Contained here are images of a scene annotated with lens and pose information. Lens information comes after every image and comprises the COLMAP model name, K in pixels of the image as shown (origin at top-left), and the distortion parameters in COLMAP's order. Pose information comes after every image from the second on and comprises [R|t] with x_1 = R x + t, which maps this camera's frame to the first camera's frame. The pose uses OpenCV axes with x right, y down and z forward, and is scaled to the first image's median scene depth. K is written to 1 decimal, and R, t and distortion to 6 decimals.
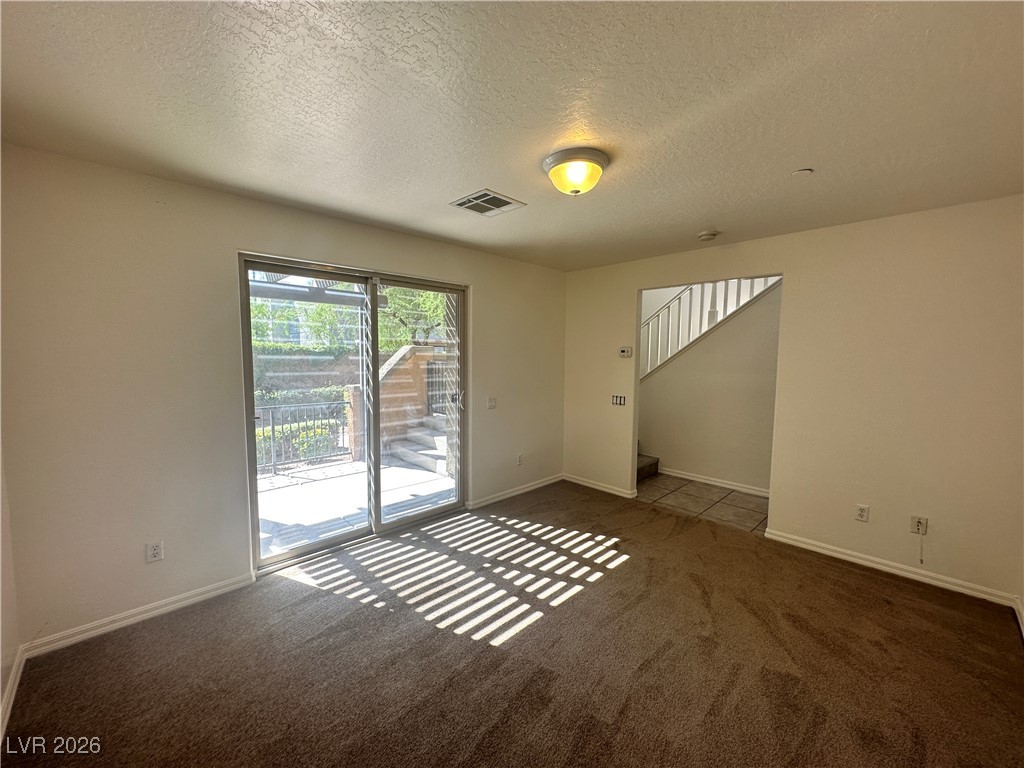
lens RADIAL K [[410.2, 0, 512.0], [0, 410.2, 384.0], [0, 0, 1]] dist [-0.000800, -0.000271]
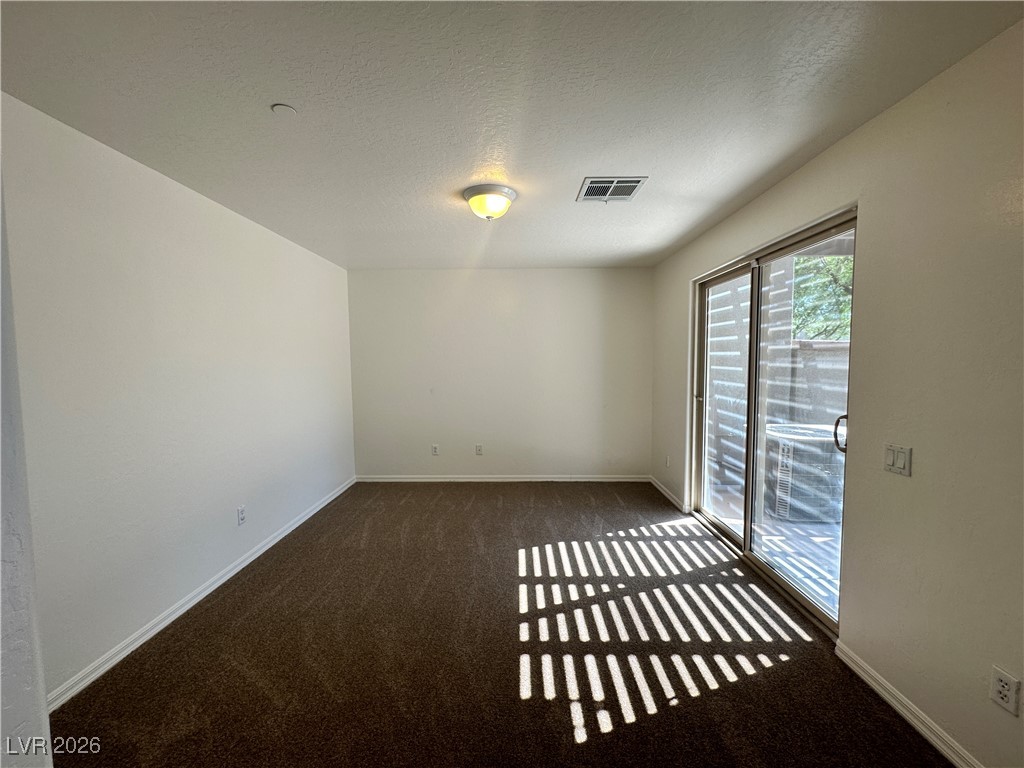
lens RADIAL K [[410.2, 0, 512.0], [0, 410.2, 384.0], [0, 0, 1]] dist [-0.000800, -0.000271]
pose [[-0.711610, 0.037341, -0.701582, 0.677792], [-0.054664, 0.992617, 0.108277, -0.069535], [0.700445, 0.115402, -0.704314, 1.342988]]
